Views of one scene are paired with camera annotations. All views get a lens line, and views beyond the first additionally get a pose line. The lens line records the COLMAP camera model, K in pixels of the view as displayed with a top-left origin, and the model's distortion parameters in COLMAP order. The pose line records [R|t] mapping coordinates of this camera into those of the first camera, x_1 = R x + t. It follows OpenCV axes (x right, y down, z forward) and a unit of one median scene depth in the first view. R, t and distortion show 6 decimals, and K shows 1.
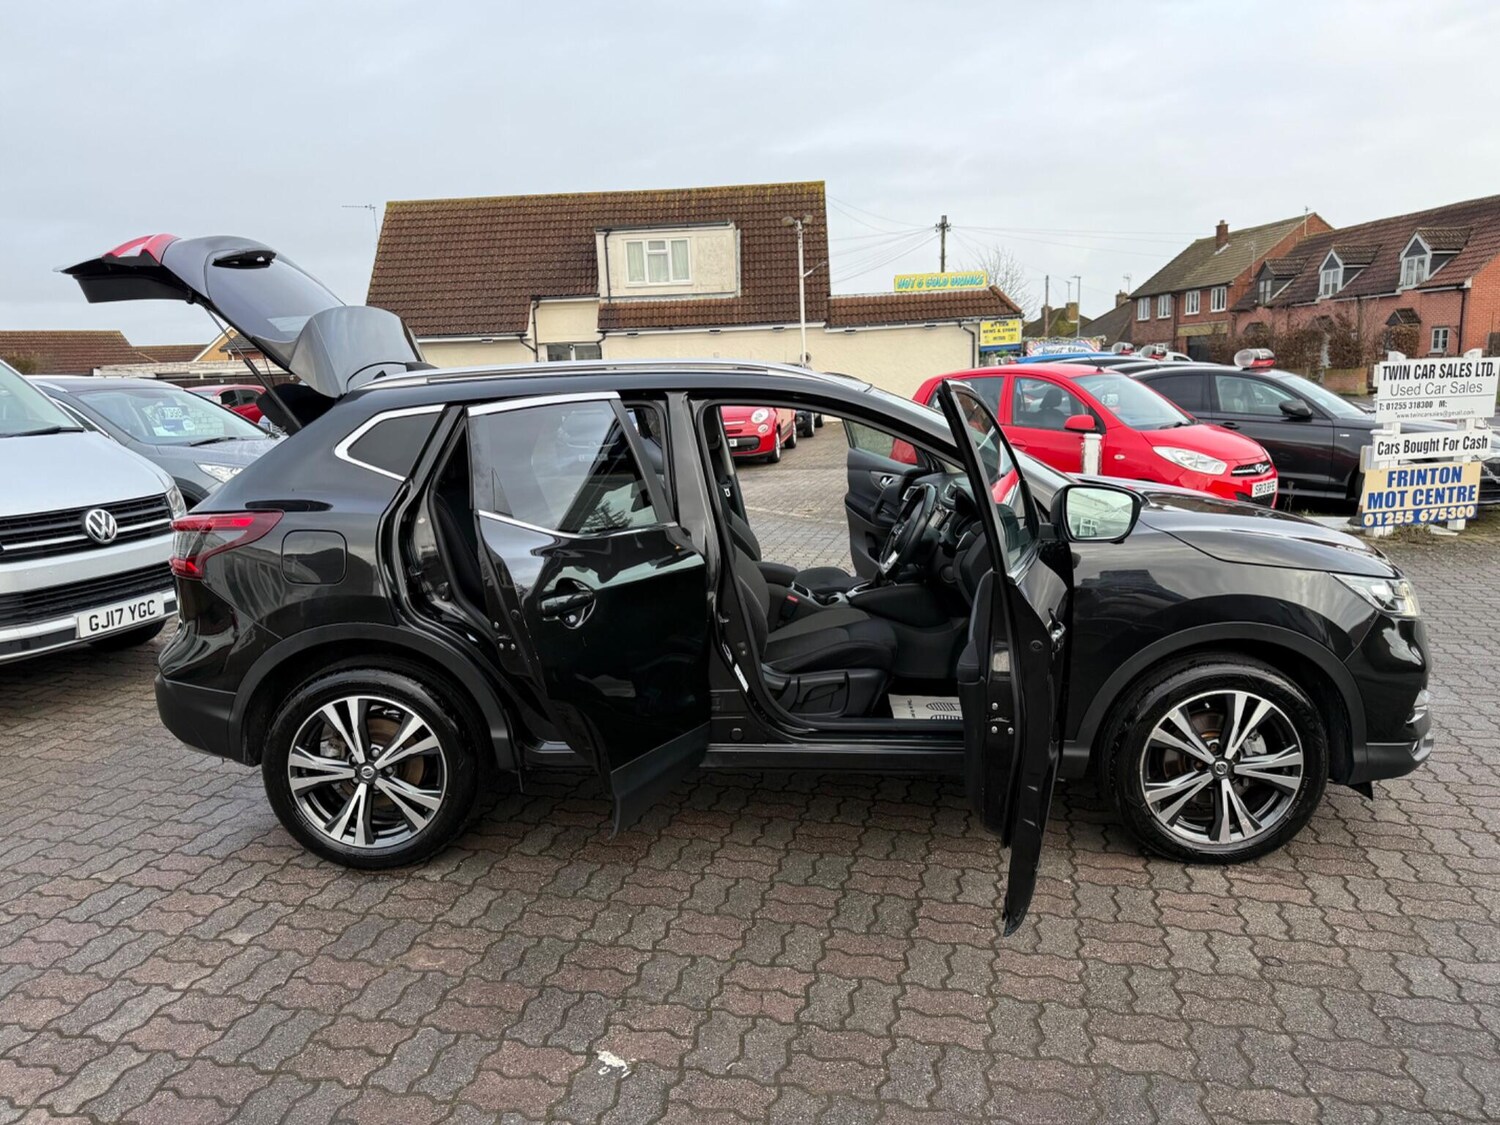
lens RADIAL K [[1050.0, 0, 750.8], [0, 1050.0, 570.9], [0, 0, 1]] dist [0.020454, -0.026120]
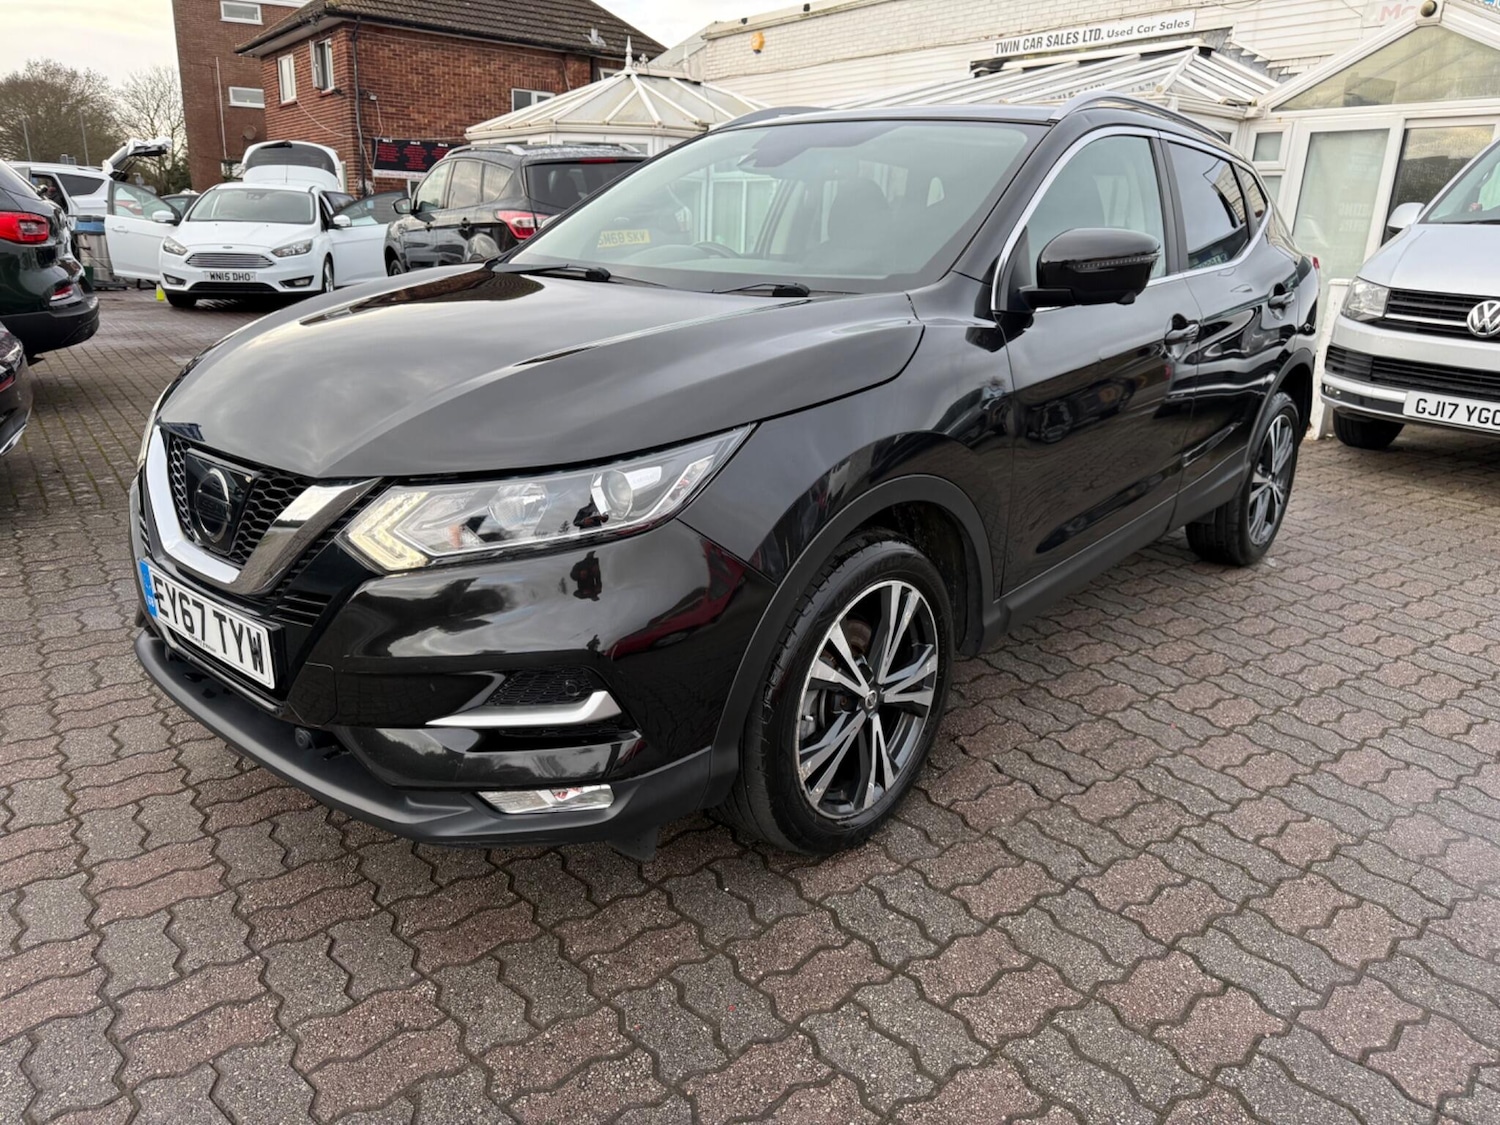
lens RADIAL K [[1050.0, 0, 750.8], [0, 1050.0, 570.9], [0, 0, 1]] dist [0.020454, -0.026120]
pose [[-0.630114, 0.251426, -0.734671, 0.953395], [-0.157903, 0.884871, 0.438259, -0.251839], [0.760279, 0.392159, -0.517868, 1.749827]]
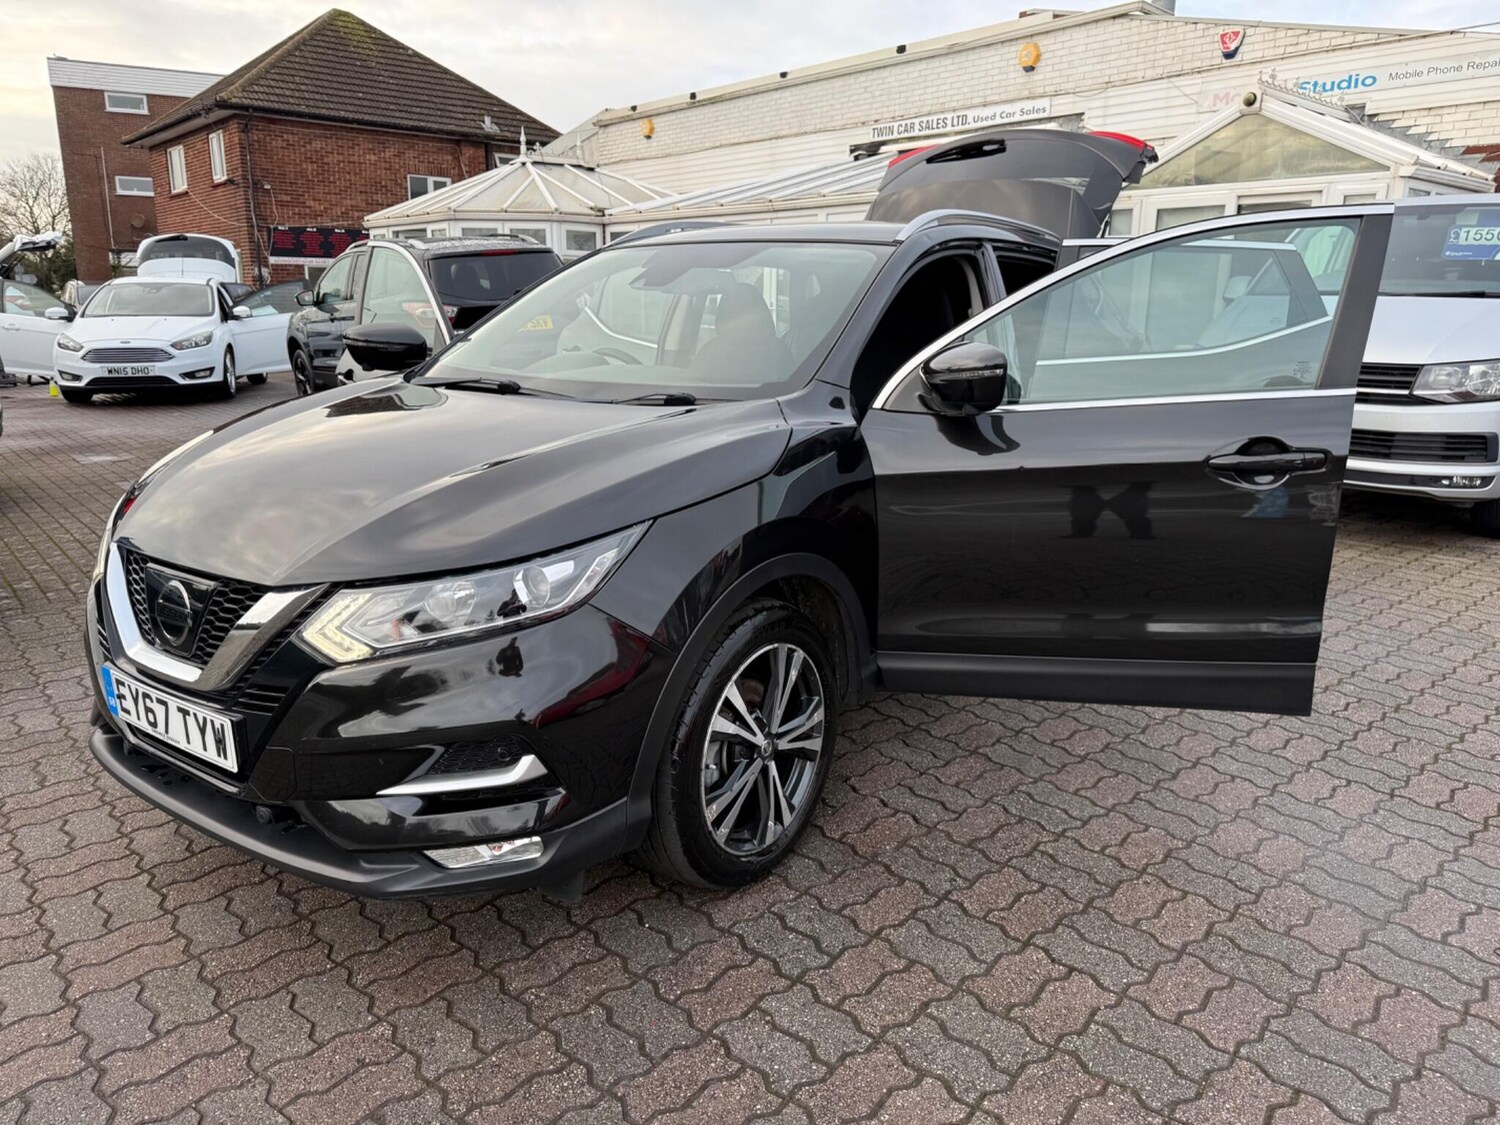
lens RADIAL K [[1050.0, 0, 750.8], [0, 1050.0, 570.9], [0, 0, 1]] dist [0.020454, -0.026120]
pose [[-0.556274, 0.236977, -0.796493, 1.021428], [-0.143233, 0.916789, 0.372802, -0.302575], [0.818562, 0.321464, -0.476043, 1.808710]]
